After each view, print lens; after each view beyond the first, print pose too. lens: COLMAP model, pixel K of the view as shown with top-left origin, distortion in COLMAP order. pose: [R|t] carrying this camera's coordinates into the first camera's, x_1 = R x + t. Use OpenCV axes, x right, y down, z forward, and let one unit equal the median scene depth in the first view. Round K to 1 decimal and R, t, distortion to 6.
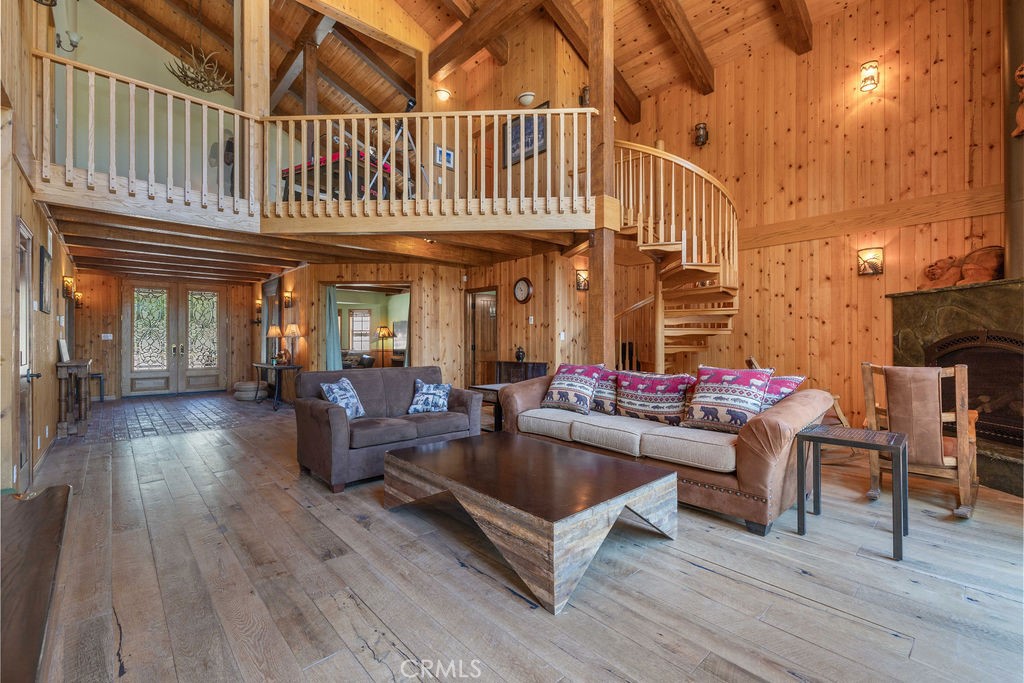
lens RADIAL K [[450.1, 0, 509.4], [0, 450.1, 337.9], [0, 0, 1]] dist [-0.007971, 0.001016]
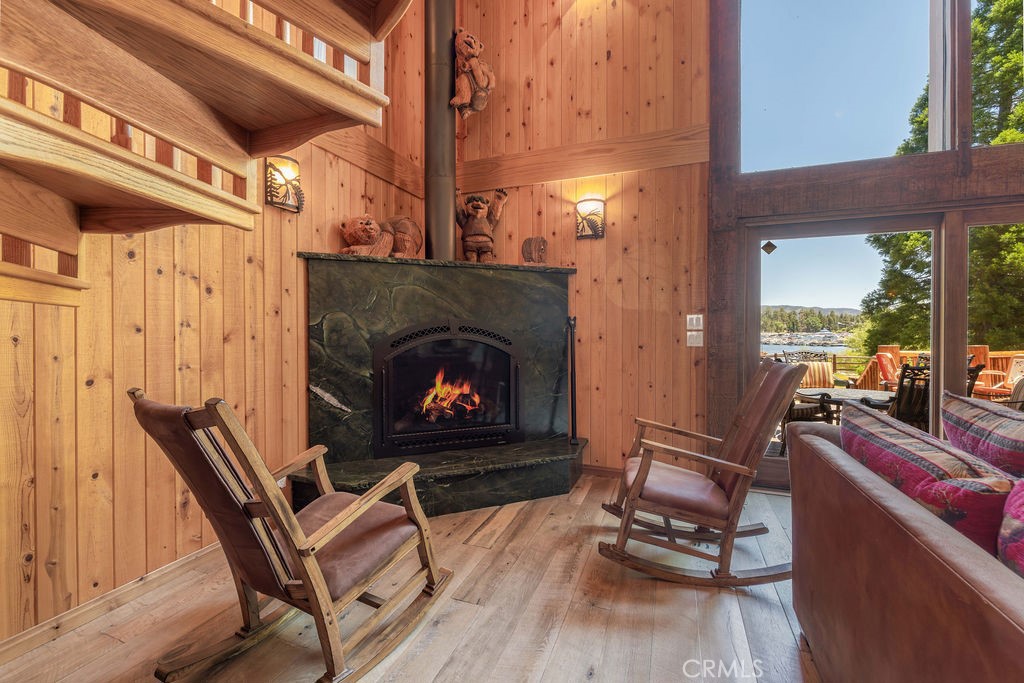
lens RADIAL K [[450.1, 0, 478.9], [0, 450.1, 336.4], [0, 0, 1]] dist [-0.007971, 0.001016]
pose [[-0.443068, -0.004894, 0.896475, 0.243239], [0.000497, 0.999984, 0.005705, 0.008136], [-0.896488, 0.002973, -0.443058, 1.110523]]
